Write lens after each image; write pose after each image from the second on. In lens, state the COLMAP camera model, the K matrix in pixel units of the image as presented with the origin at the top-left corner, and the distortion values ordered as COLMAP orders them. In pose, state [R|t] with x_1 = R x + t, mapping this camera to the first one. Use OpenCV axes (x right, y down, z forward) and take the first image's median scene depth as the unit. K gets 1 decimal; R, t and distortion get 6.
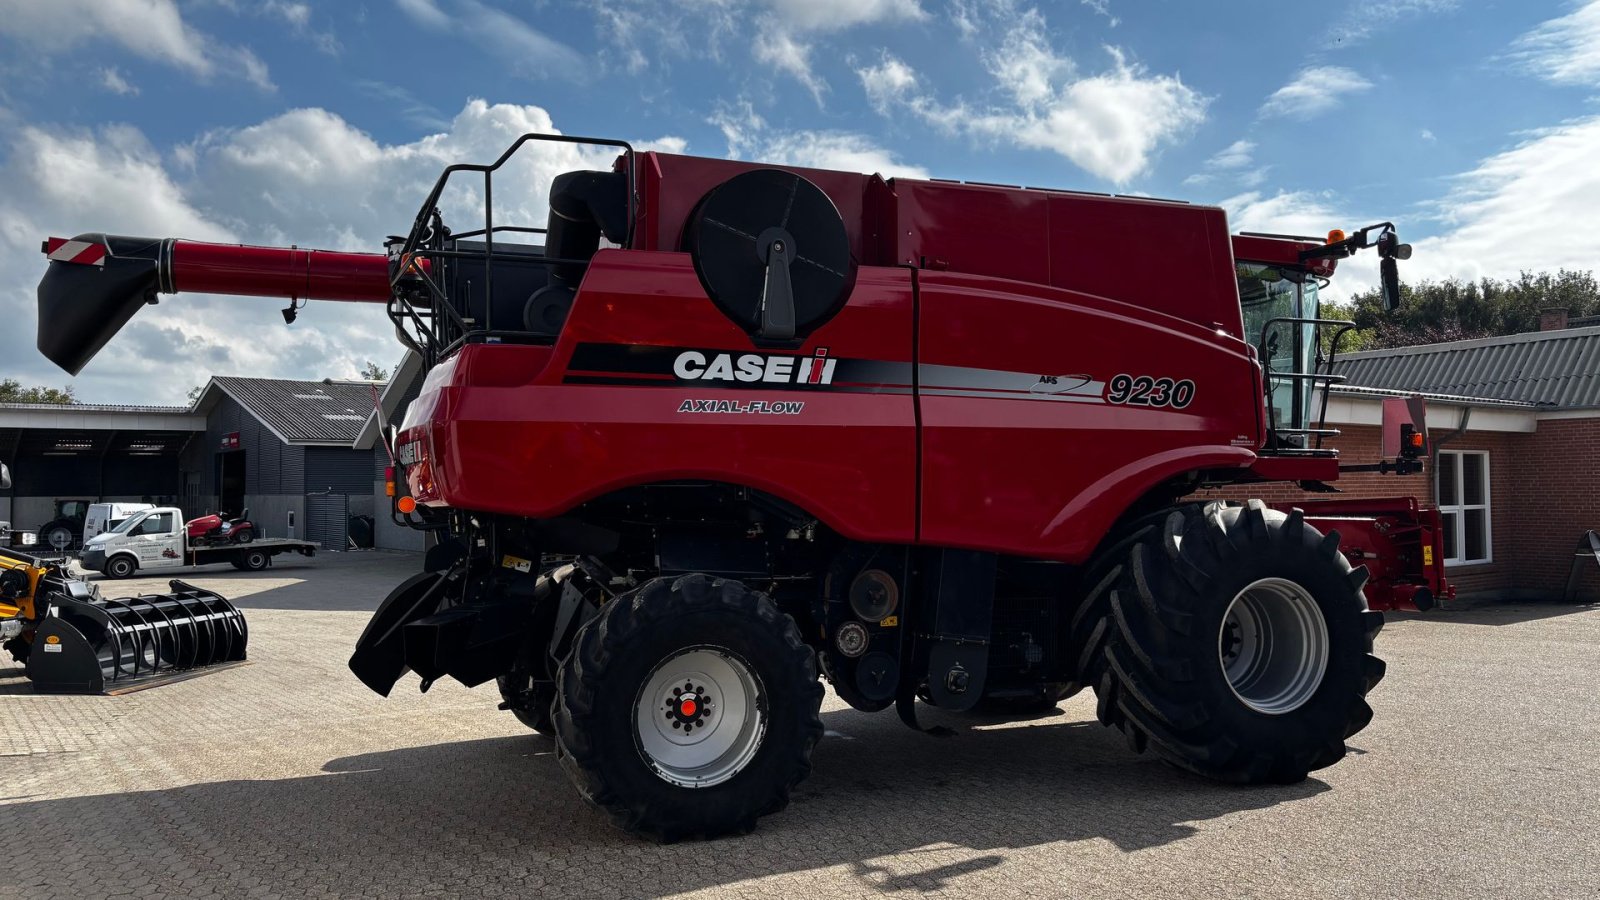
lens RADIAL K [[1216.9, 0, 803.7], [0, 1216.9, 445.3], [0, 0, 1]] dist [0.046079, -0.072123]
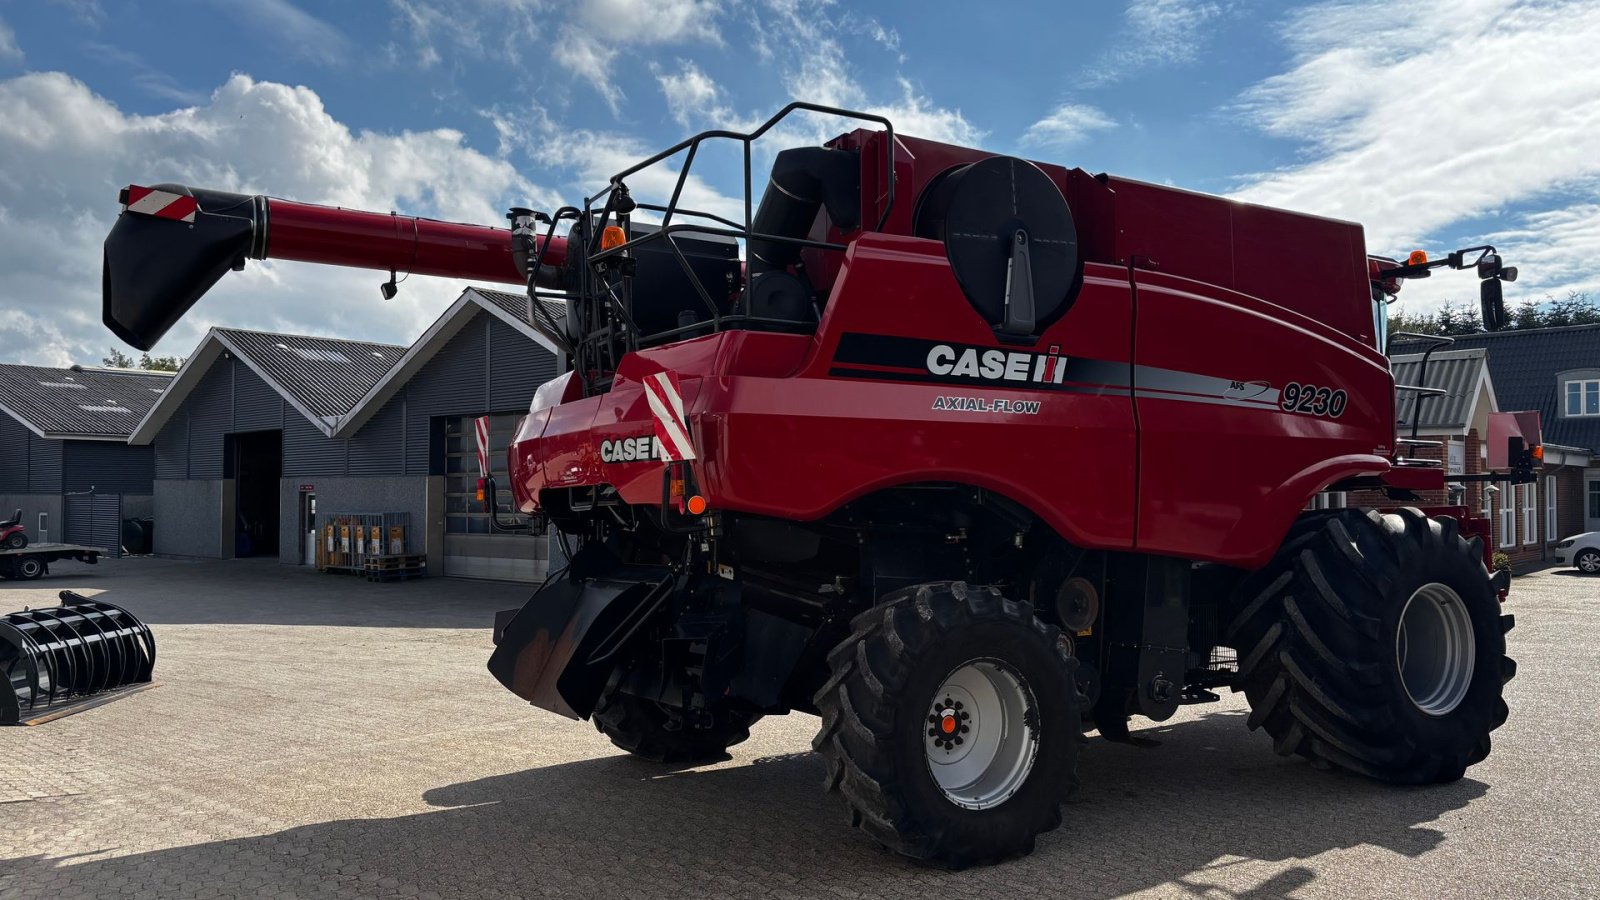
lens RADIAL K [[1214.9, 0, 822.1], [0, 1214.9, 450.8], [0, 0, 1]] dist [0.005947, -0.002727]
pose [[0.980239, 0.015878, 0.197178, -0.319554], [-0.015832, 0.999873, -0.001807, 0.006487], [-0.197182, -0.001351, 0.980366, 0.090370]]
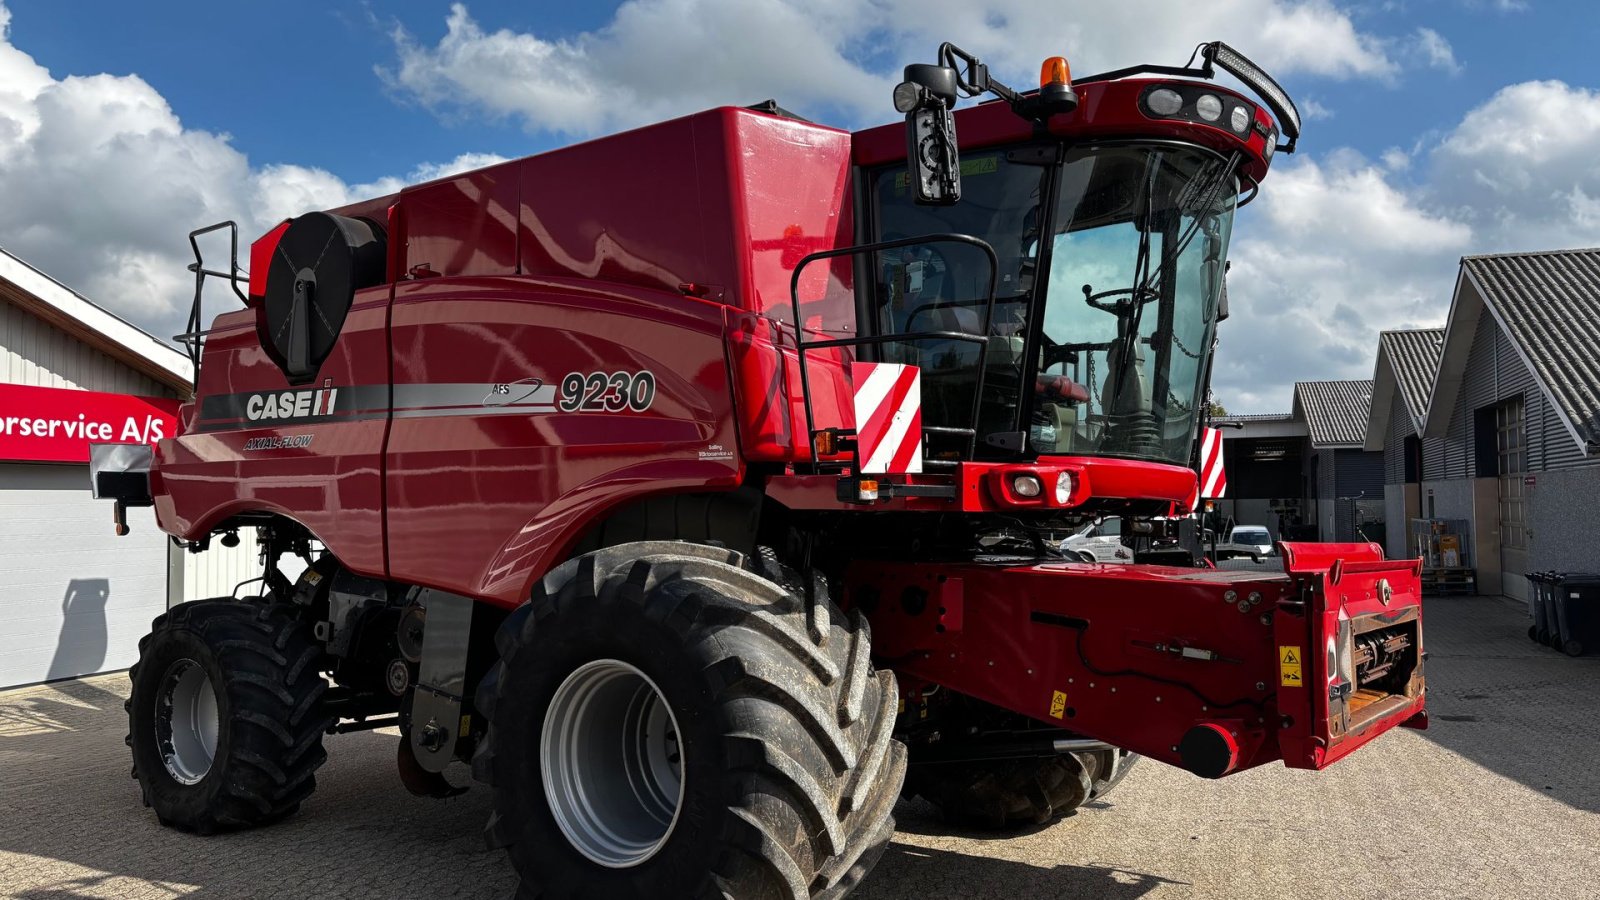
lens RADIAL K [[1221.4, 0, 800.0], [0, 1221.4, 450.0], [0, 0, 1]] dist [-0.034406, -0.000712]
pose [[0.548849, -0.029966, -0.835384, 0.963925], [0.033009, 0.999355, -0.014161, 0.004787], [0.835270, -0.019803, 0.549484, 0.704567]]
